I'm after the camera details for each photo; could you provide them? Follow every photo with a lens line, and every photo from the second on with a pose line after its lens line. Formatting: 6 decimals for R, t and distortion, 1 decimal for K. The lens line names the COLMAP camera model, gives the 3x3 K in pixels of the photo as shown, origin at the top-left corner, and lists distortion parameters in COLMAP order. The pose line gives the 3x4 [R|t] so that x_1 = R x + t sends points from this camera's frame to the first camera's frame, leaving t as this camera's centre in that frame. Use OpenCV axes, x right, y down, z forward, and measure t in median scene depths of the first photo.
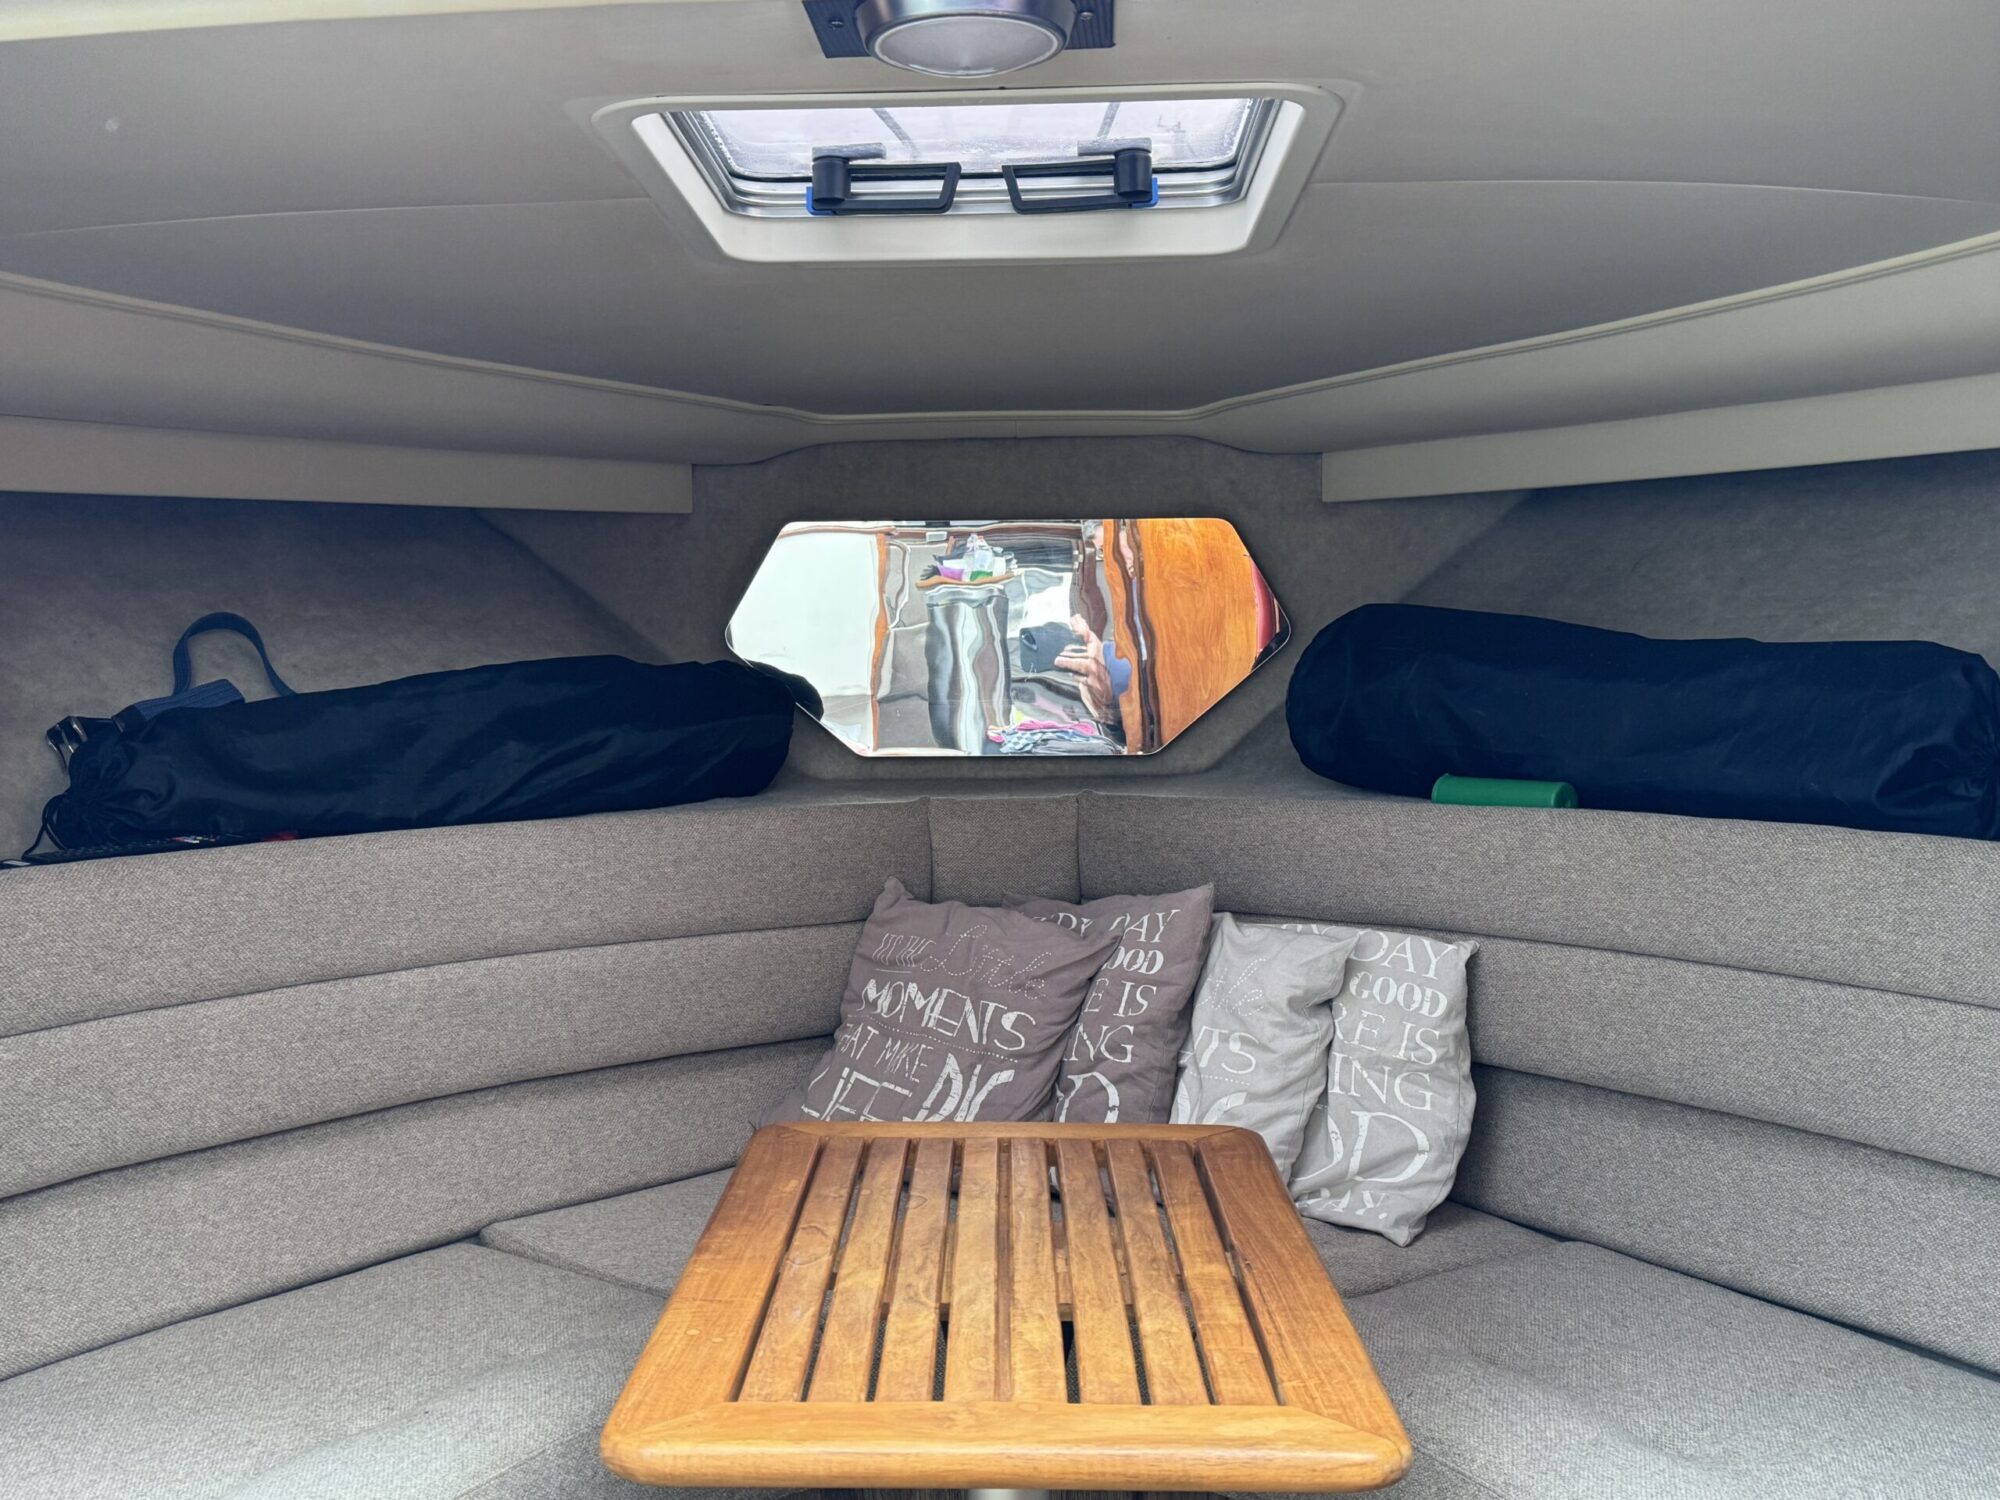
lens RADIAL K [[1996.5, 0, 997.1], [0, 1996.5, 759.1], [0, 0, 1]] dist [0.105161, 0.000000]
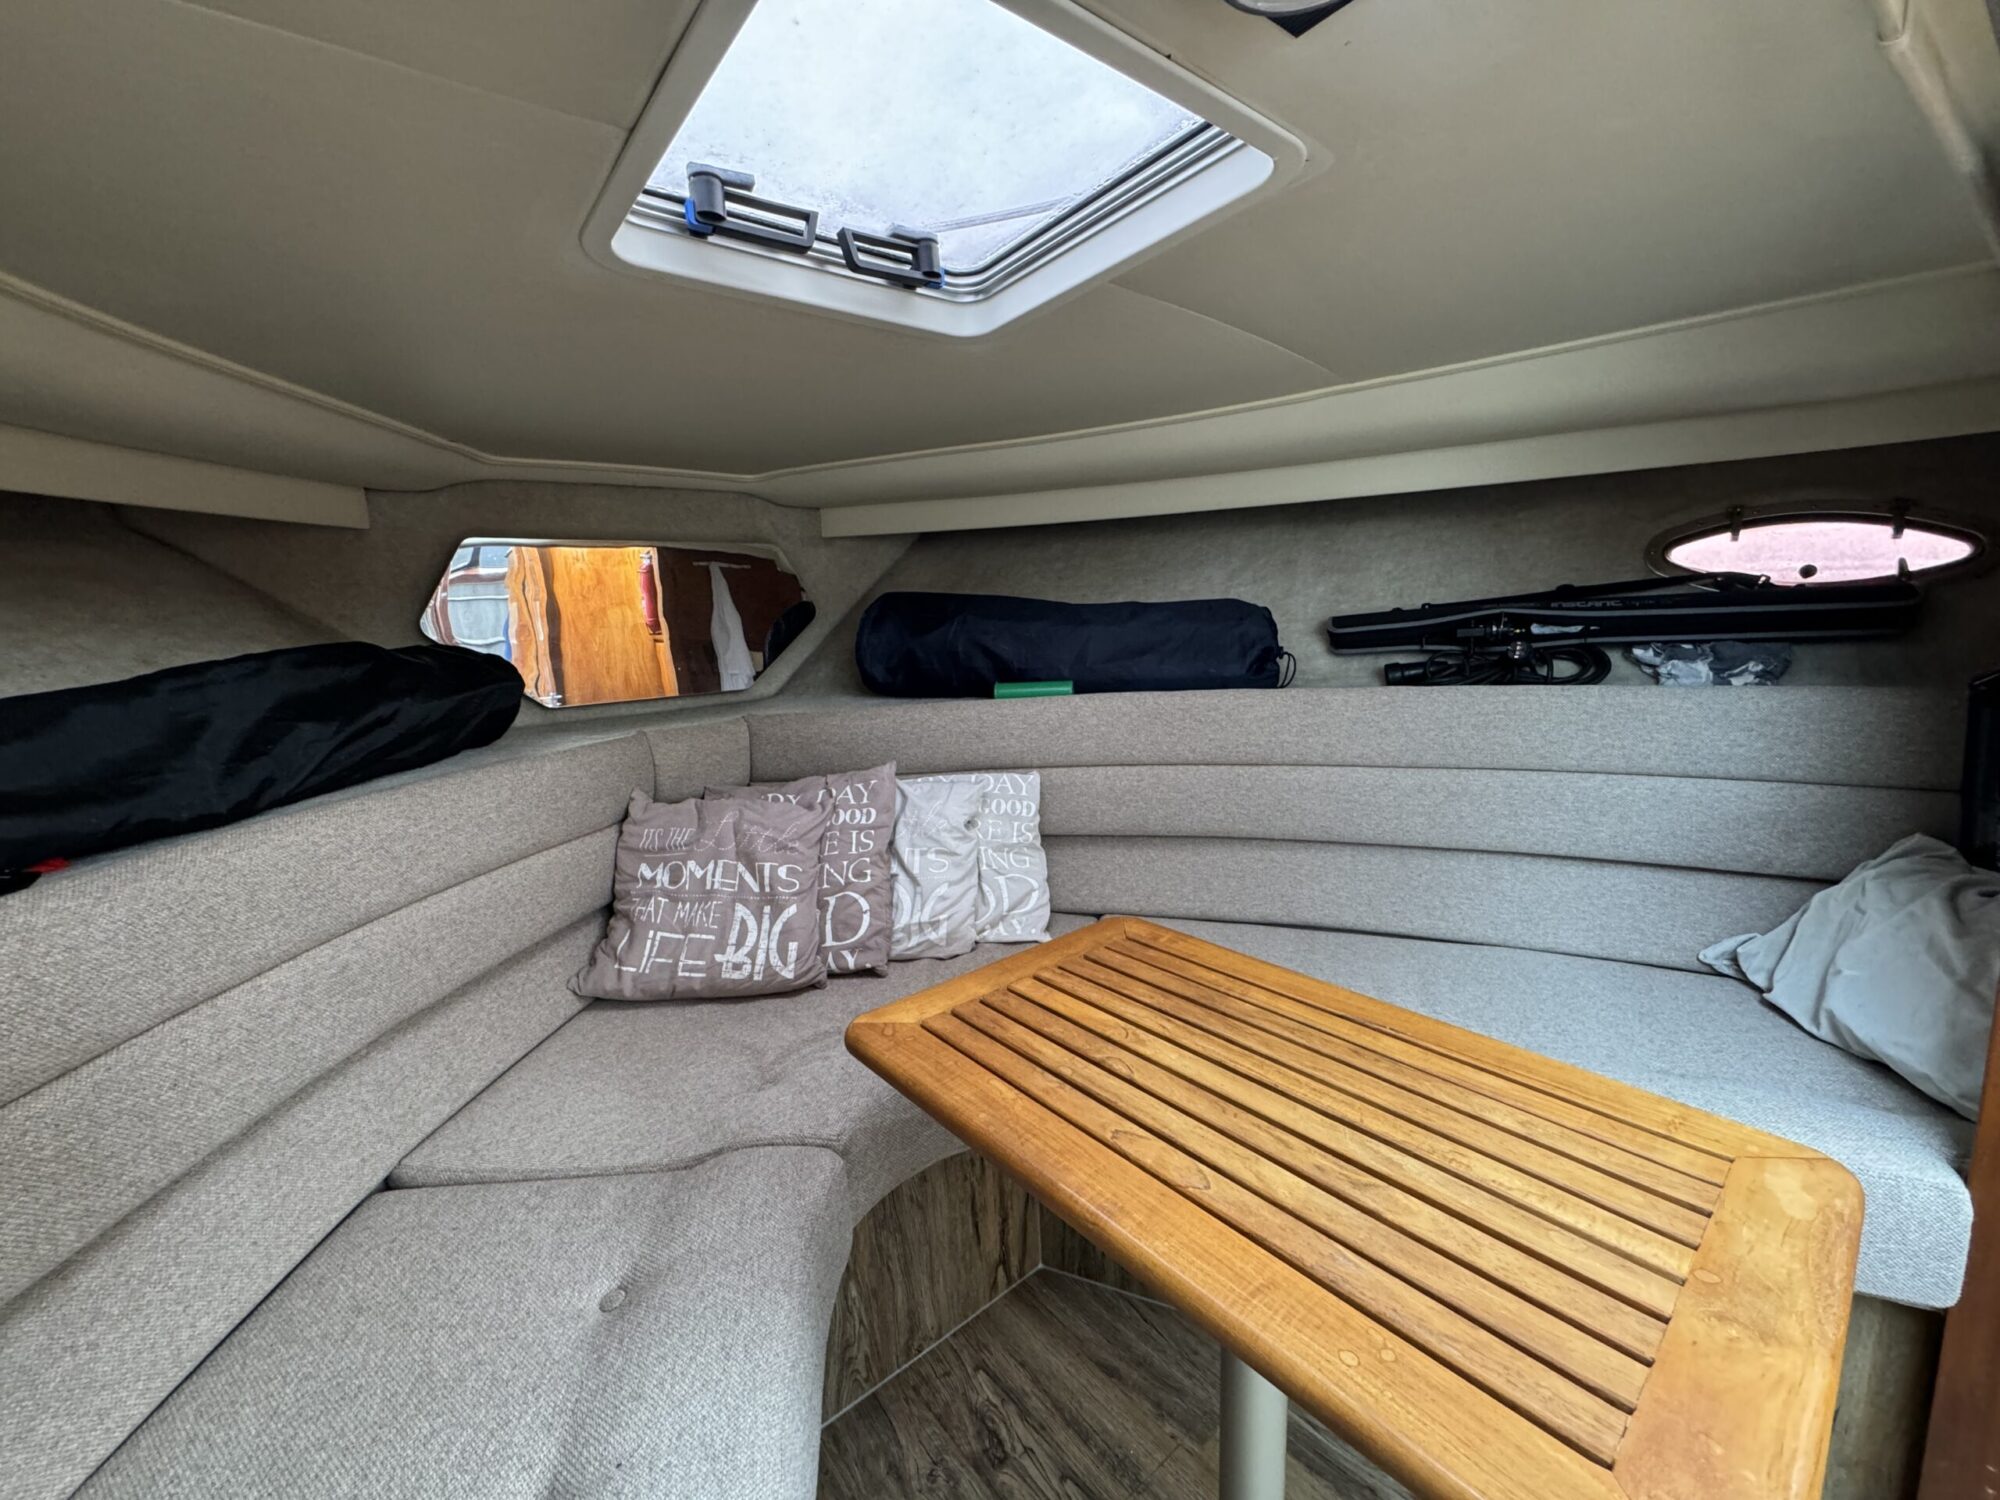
lens RADIAL K [[797.9, 0, 998.3], [0, 797.9, 748.0], [0, 0, 1]] dist [-0.003053, 0.000185]
pose [[0.757579, -0.133703, 0.638904, -0.247616], [0.079408, 0.990405, 0.113103, -0.015402], [-0.647896, -0.034950, 0.760927, 0.465690]]
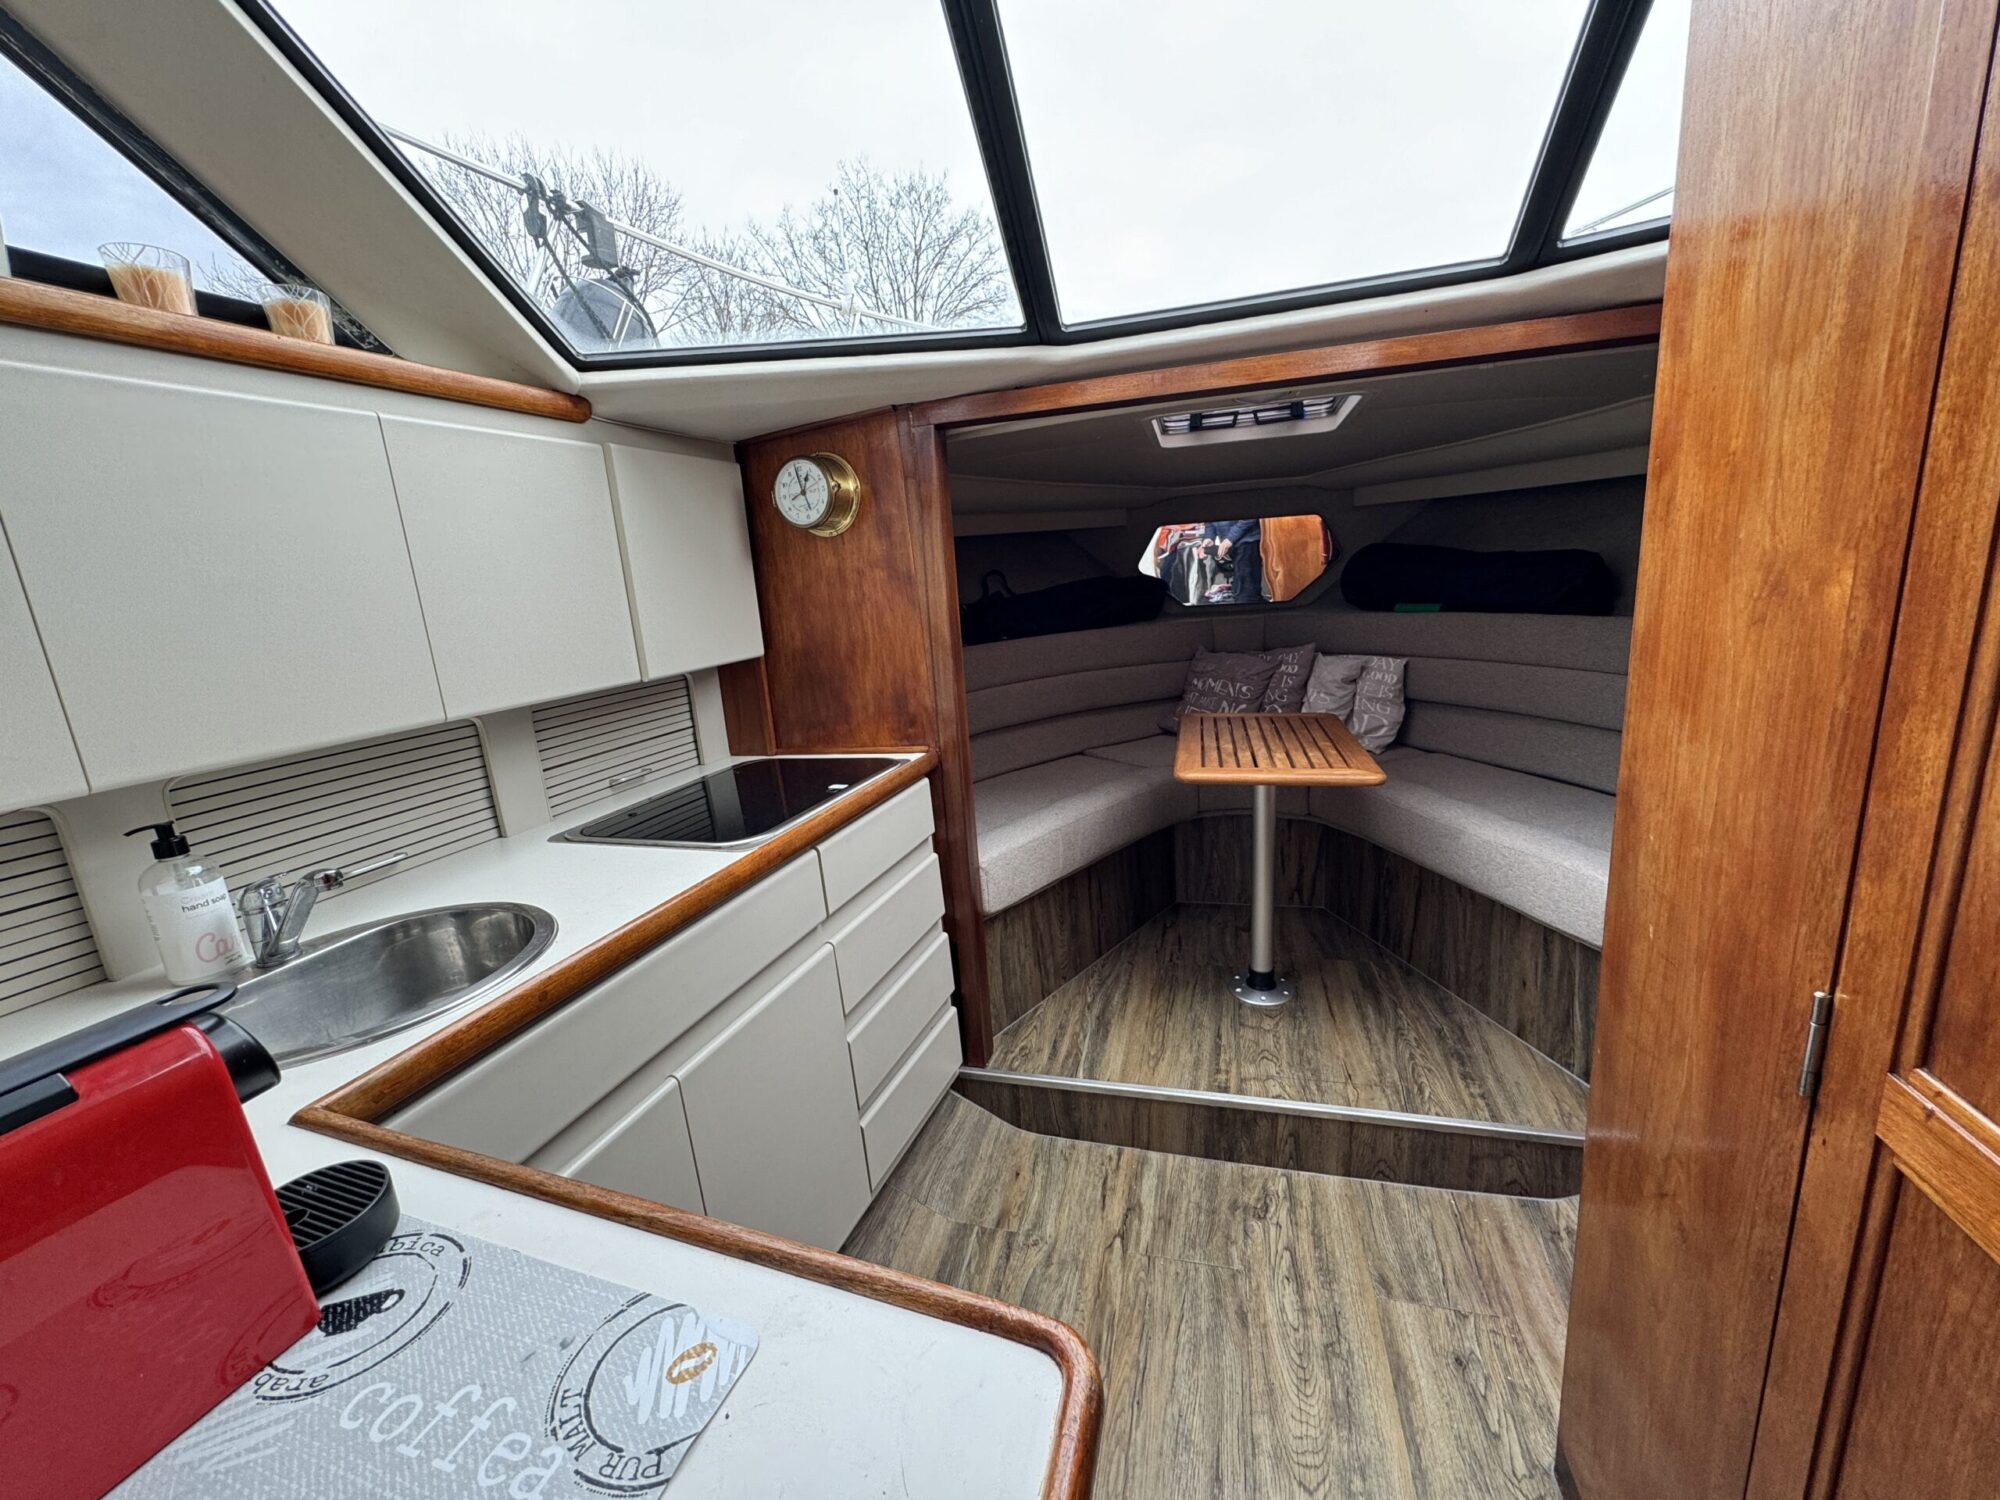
lens RADIAL K [[797.9, 0, 995.5], [0, 797.9, 753.0], [0, 0, 1]] dist [-0.003053, 0.000185]
pose [[0.971738, -0.001701, -0.236056, -0.080704], [0.043189, 0.984377, 0.170696, -0.000407], [0.232078, -0.176066, 0.956630, -0.311601]]
